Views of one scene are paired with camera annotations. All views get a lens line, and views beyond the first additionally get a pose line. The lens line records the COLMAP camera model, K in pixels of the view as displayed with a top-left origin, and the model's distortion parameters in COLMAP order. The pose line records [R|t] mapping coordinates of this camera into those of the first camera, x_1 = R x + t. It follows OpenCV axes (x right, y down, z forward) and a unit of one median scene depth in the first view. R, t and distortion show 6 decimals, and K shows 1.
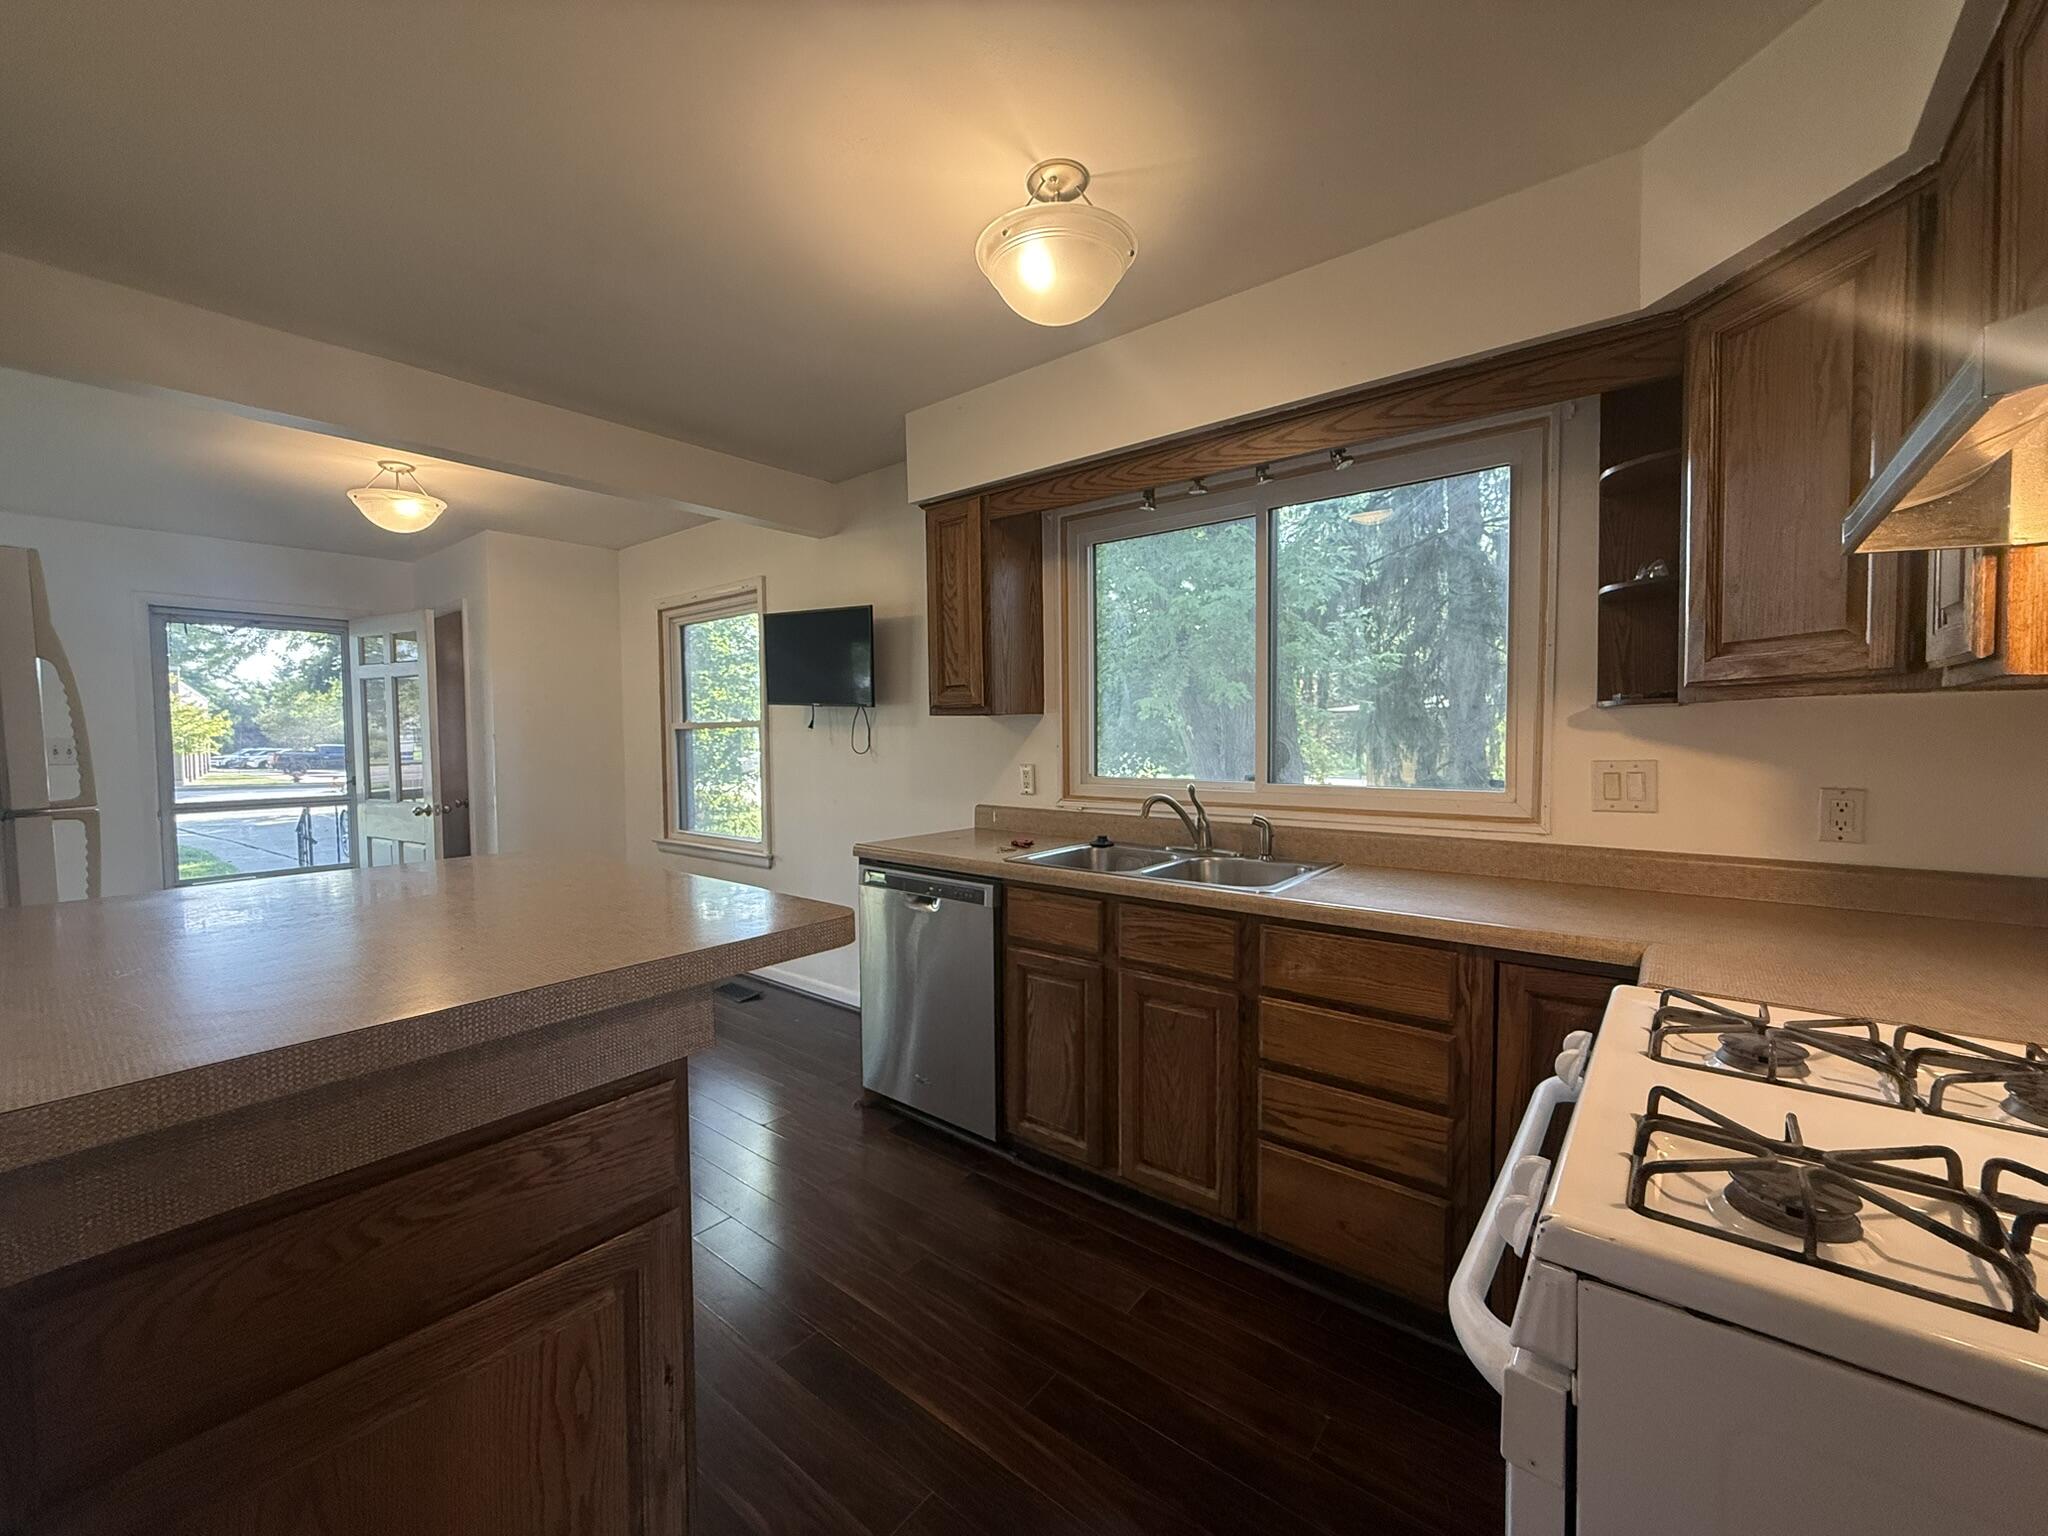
lens RADIAL K [[812.6, 0, 1021.7], [0, 812.6, 757.9], [0, 0, 1]] dist [0.000006, 0.000135]
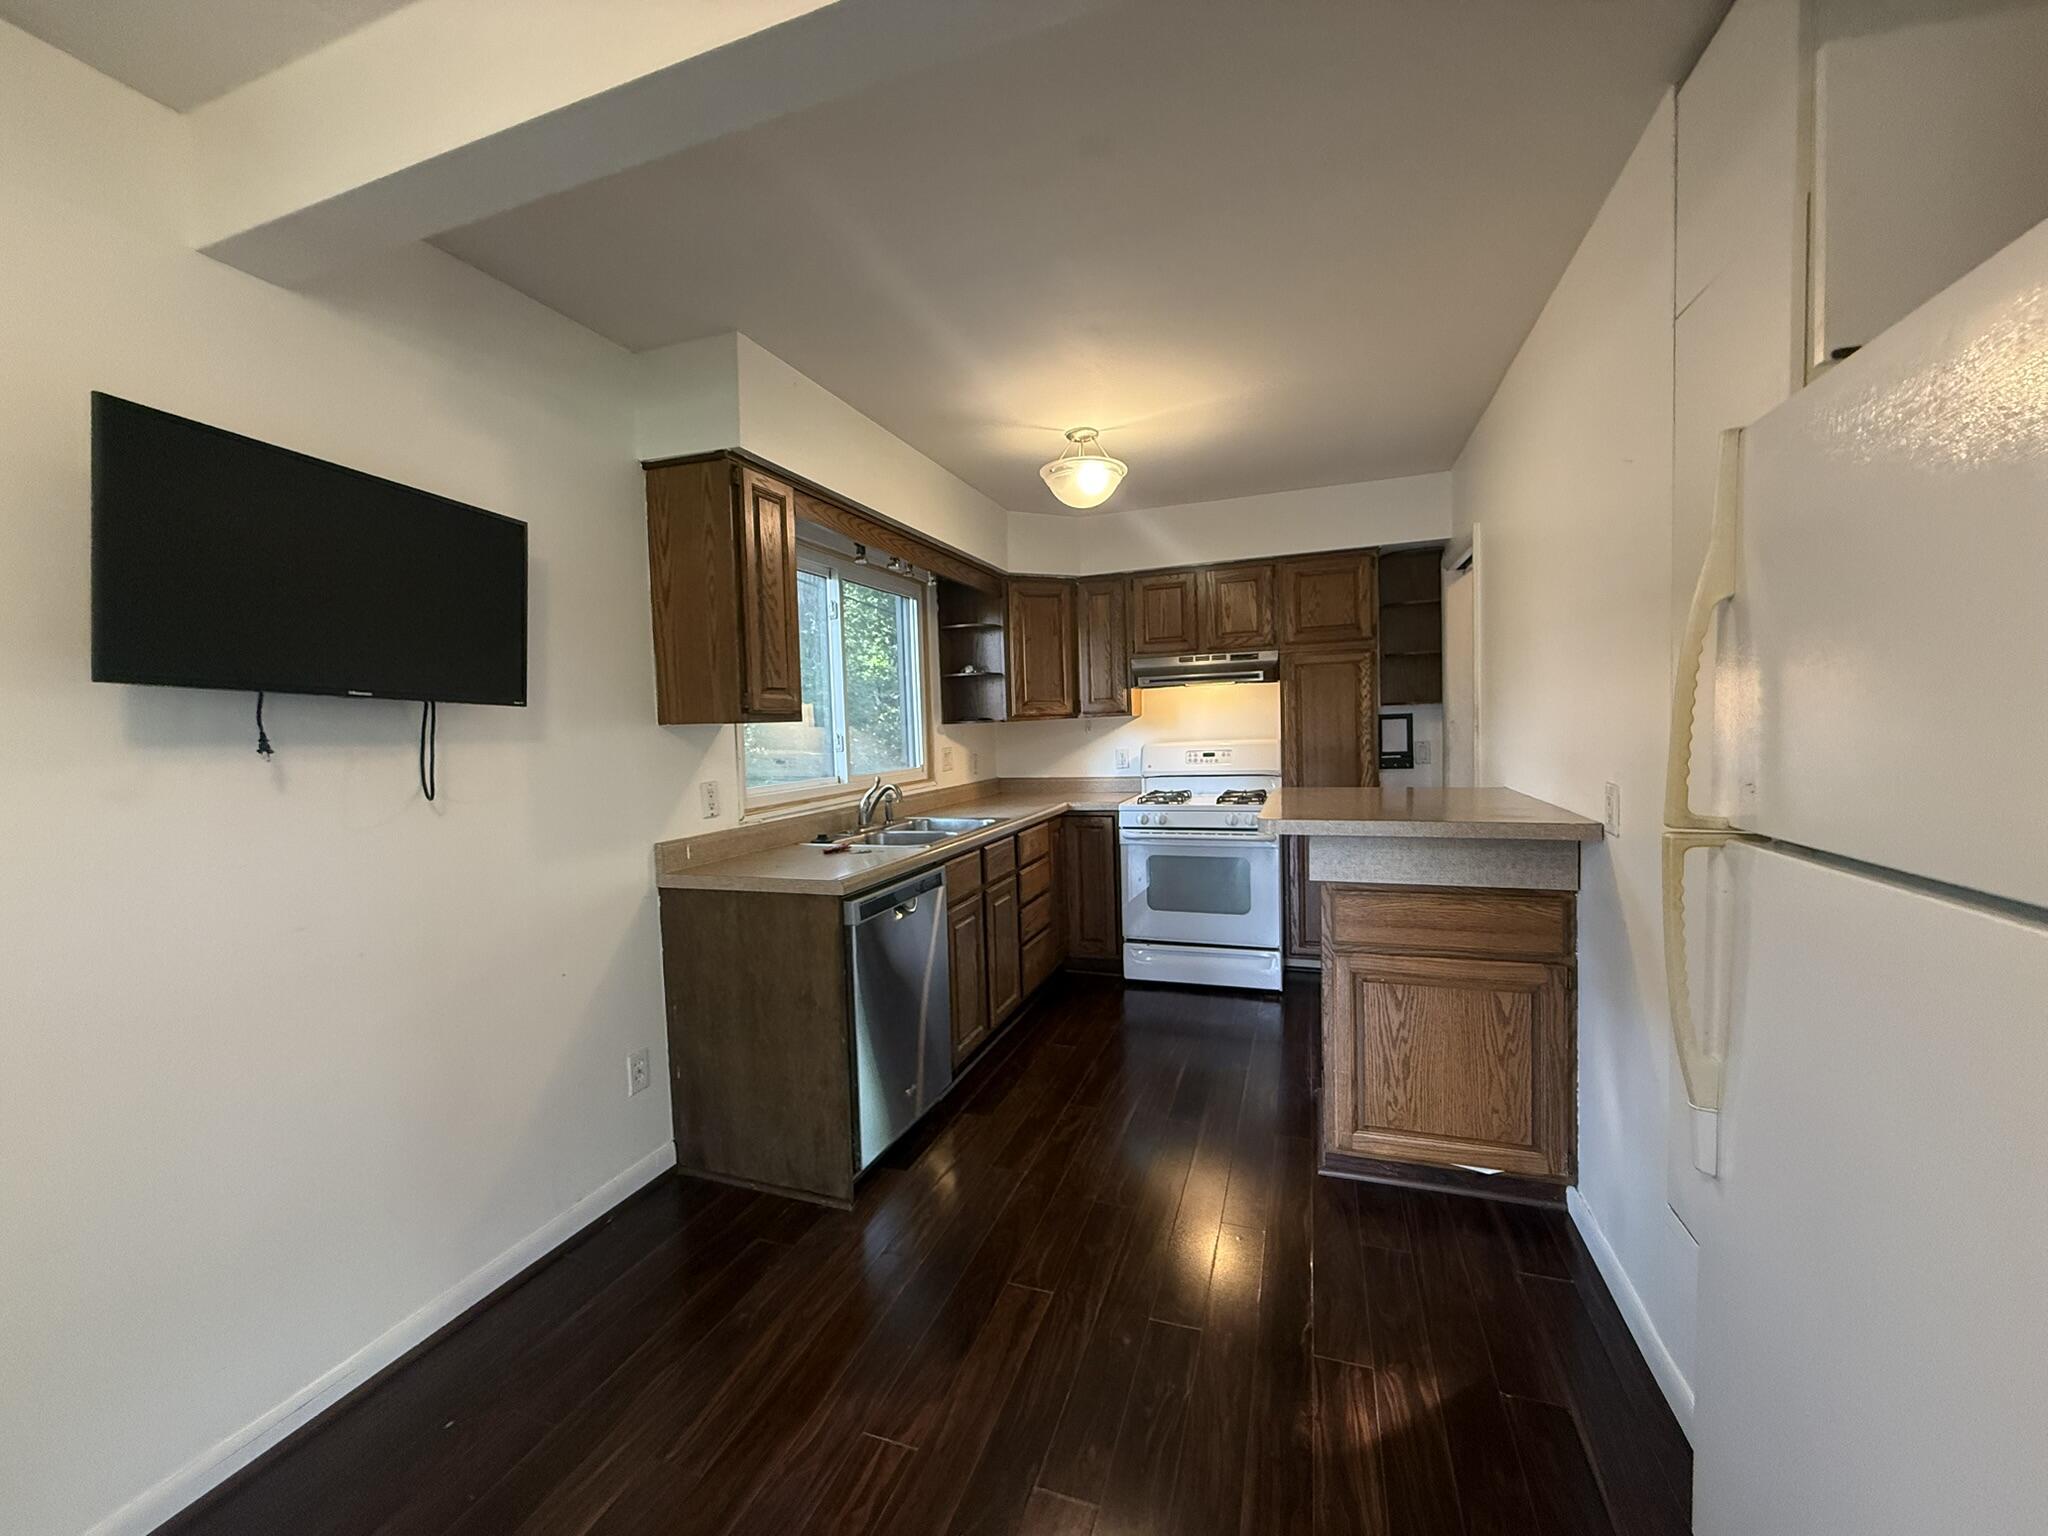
lens RADIAL K [[812.6, 0, 1021.8], [0, 812.6, 766.3], [0, 0, 1]] dist [0.000006, 0.000135]
pose [[-0.338227, -0.020099, 0.940850, -0.987150], [0.076029, 0.995920, 0.048608, -0.027853], [-0.937988, 0.087973, -0.335319, 1.056555]]
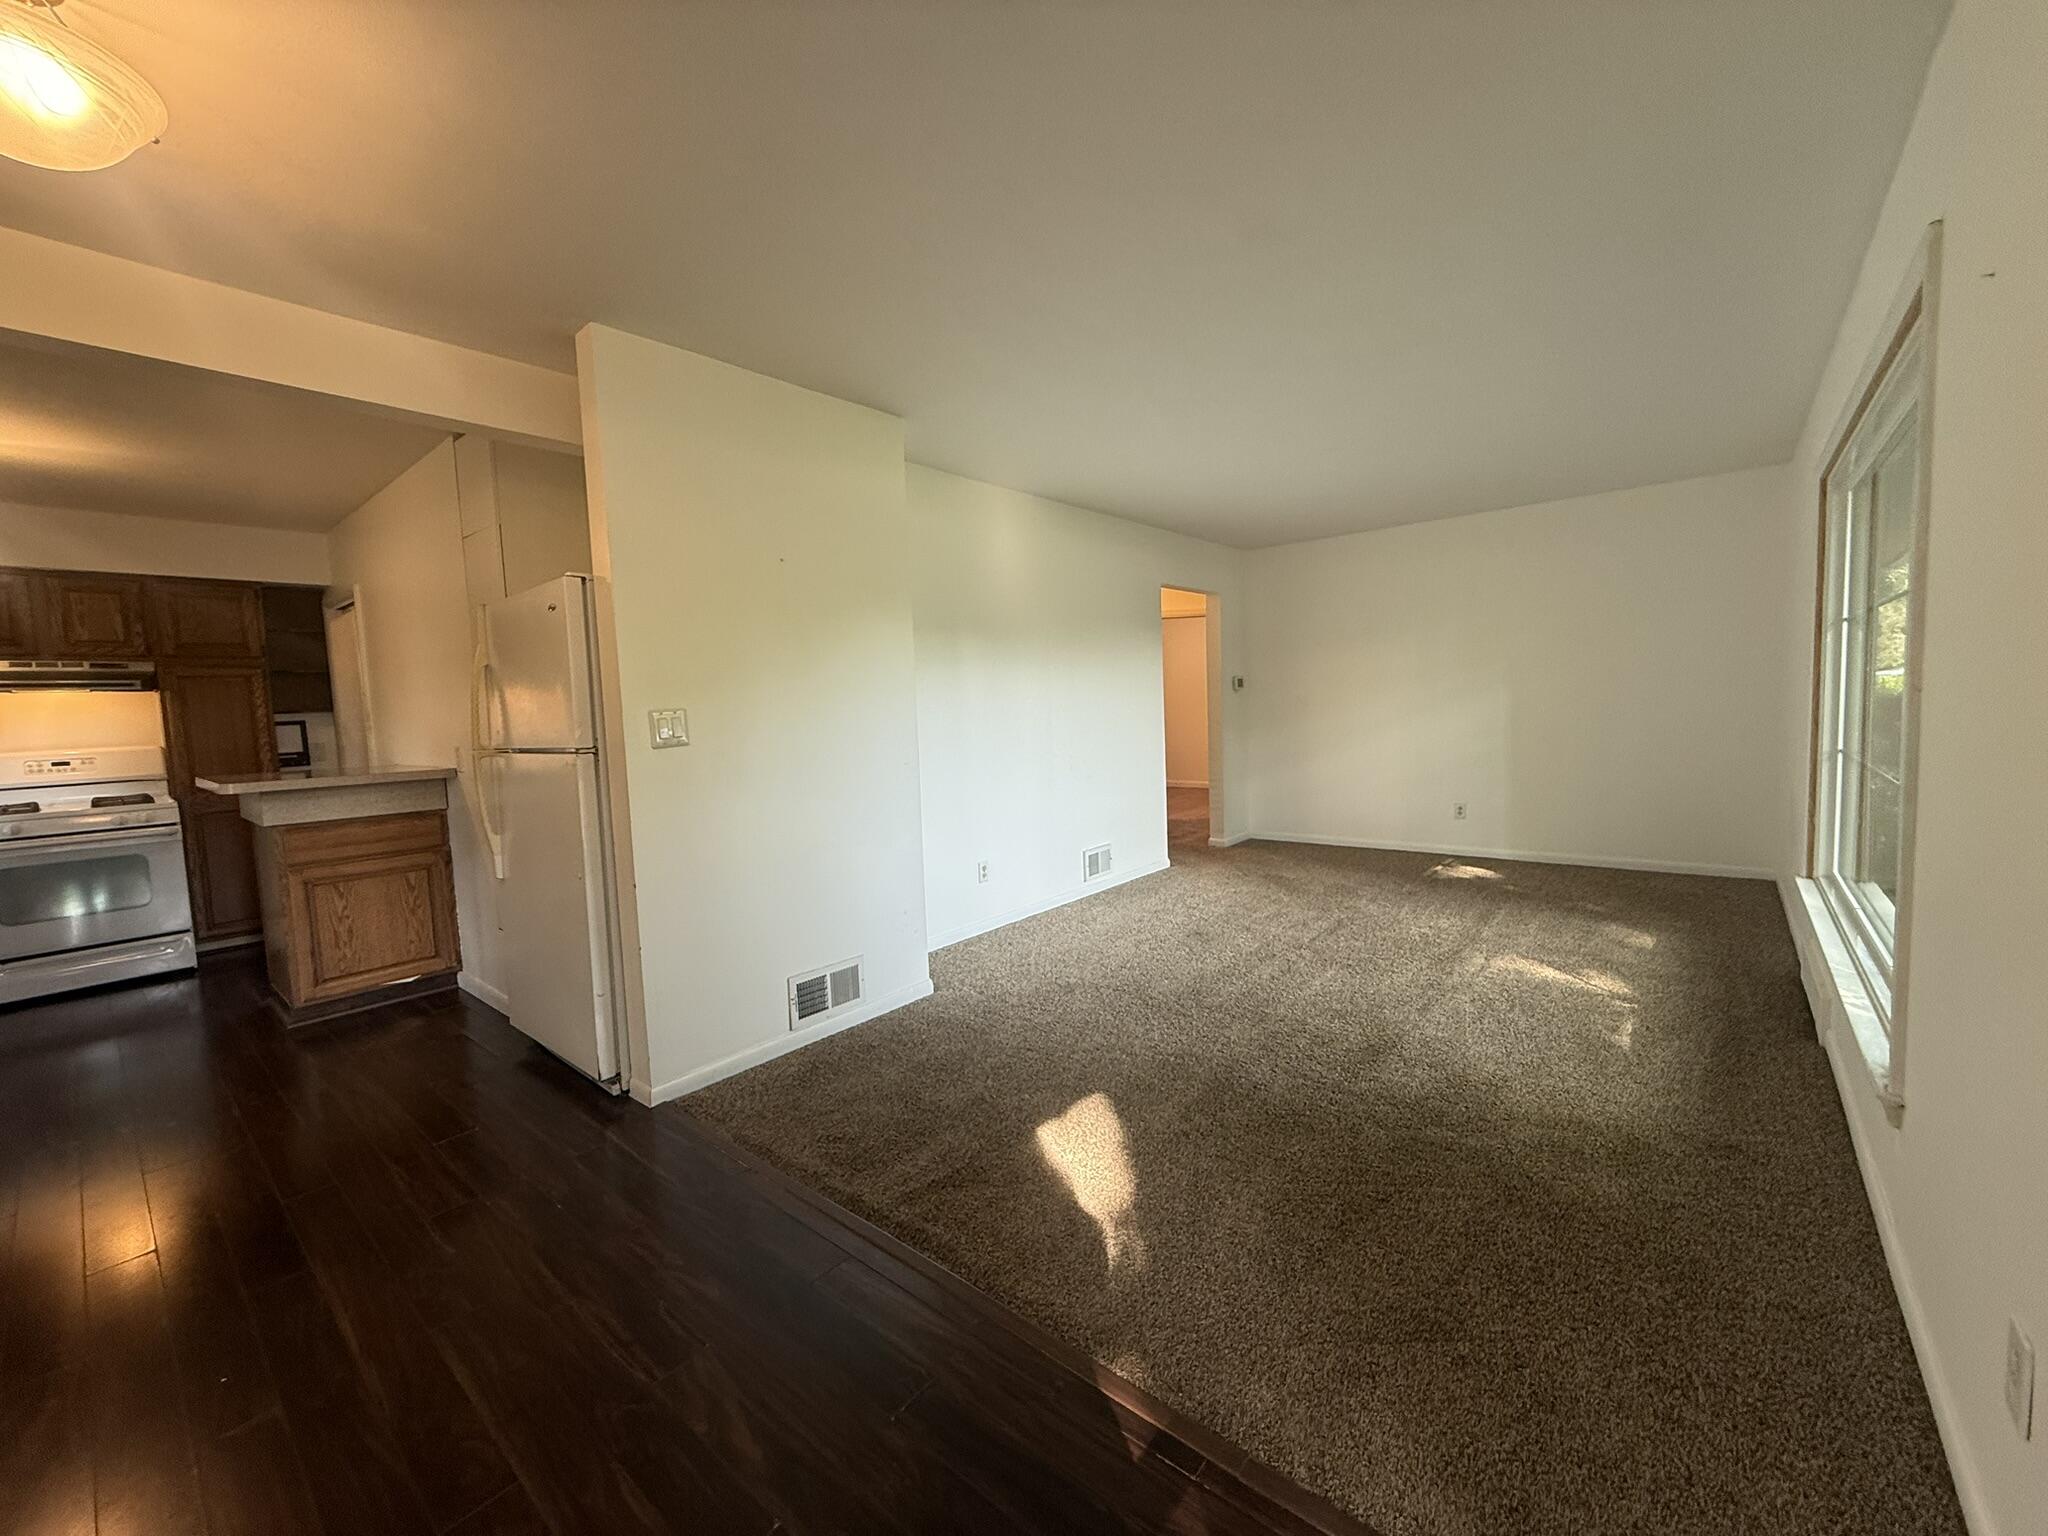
lens RADIAL K [[812.6, 0, 1016.9], [0, 812.6, 766.8], [0, 0, 1]] dist [0.000006, 0.000135]
pose [[-0.998235, 0.055500, 0.021140, -1.446590], [0.057595, 0.991508, 0.116594, -0.015095], [-0.014489, 0.117605, -0.992955, 1.668926]]
